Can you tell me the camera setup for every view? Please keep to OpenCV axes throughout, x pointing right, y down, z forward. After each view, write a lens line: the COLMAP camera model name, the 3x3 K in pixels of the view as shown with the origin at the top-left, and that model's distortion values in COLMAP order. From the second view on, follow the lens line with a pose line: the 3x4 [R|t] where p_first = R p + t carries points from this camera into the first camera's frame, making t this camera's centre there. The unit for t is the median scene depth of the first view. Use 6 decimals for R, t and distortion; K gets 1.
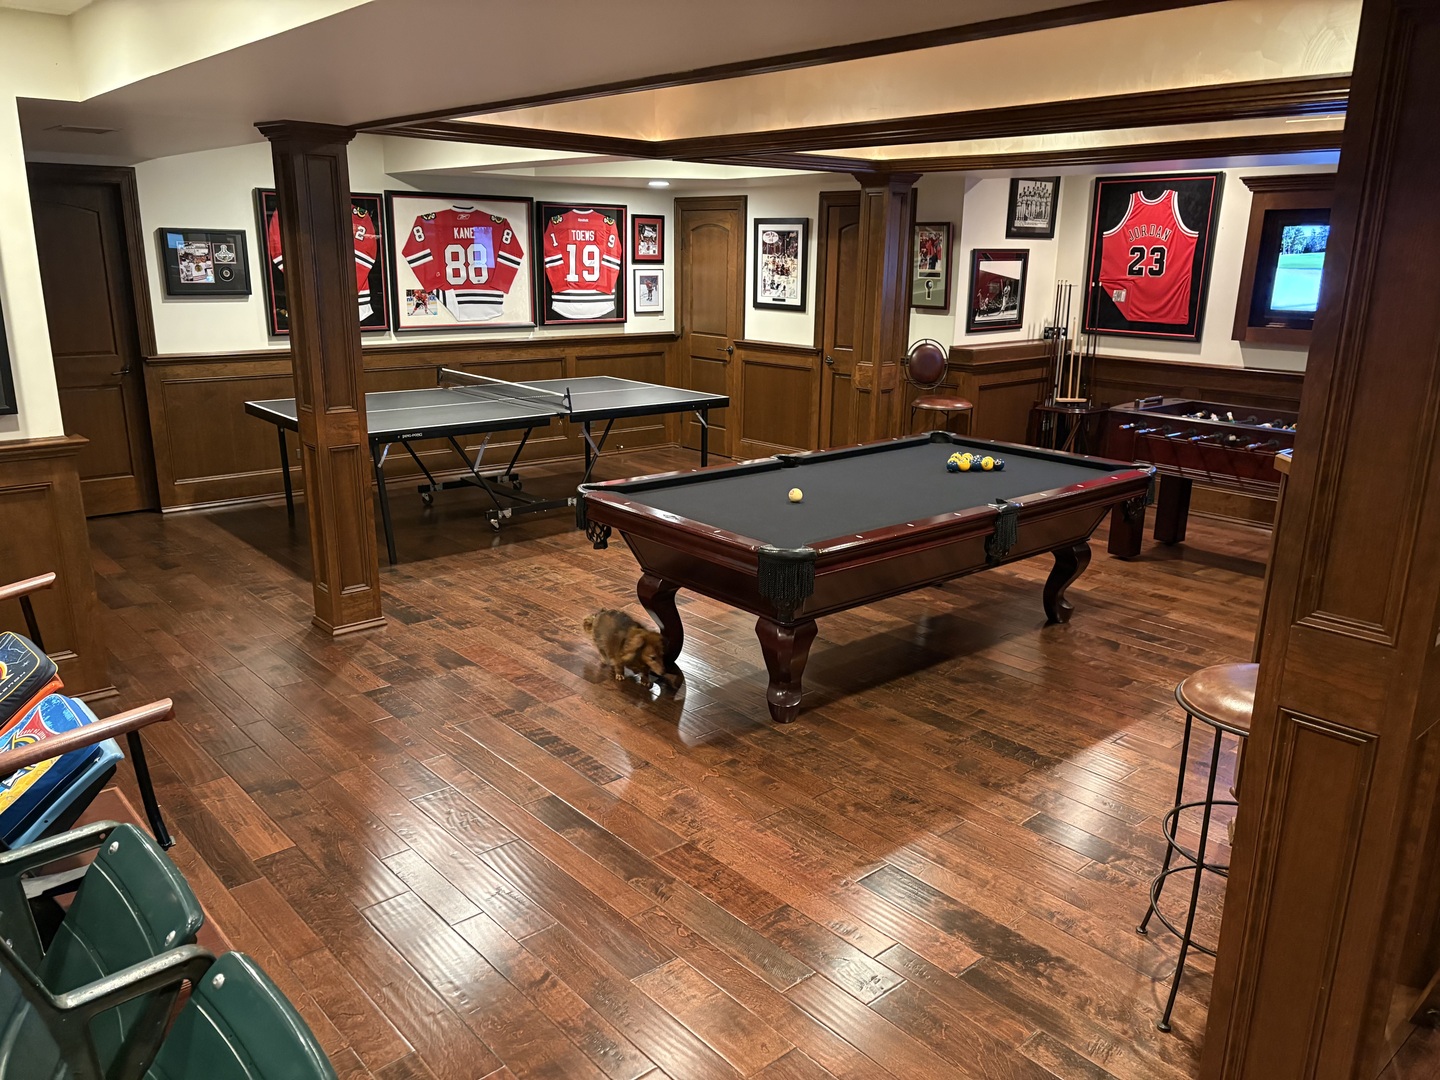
lens RADIAL K [[1082.2, 0, 723.4], [0, 1082.2, 536.0], [0, 0, 1]] dist [0.060694, -0.063981]
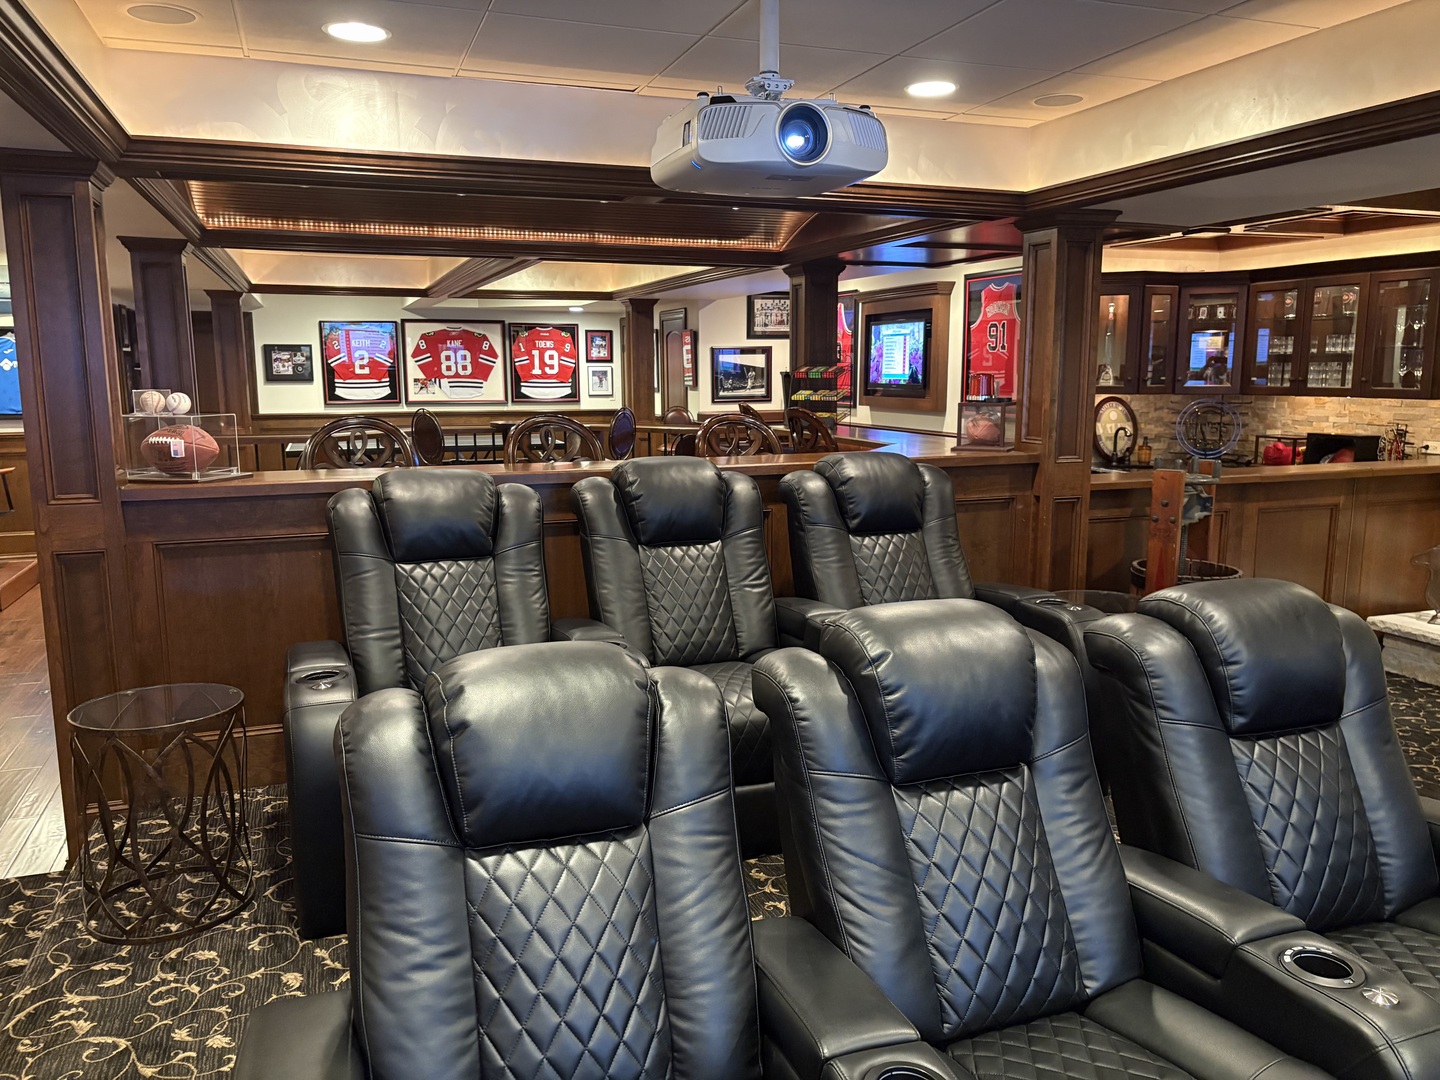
lens RADIAL K [[1082.2, 0, 722.1], [0, 1082.2, 542.8], [0, 0, 1]] dist [0.060694, -0.063981]
pose [[0.928086, 0.045051, -0.369630, 0.747213], [-0.081287, 0.993225, -0.083044, 0.114172], [0.363385, 0.107118, 0.925461, -0.306089]]
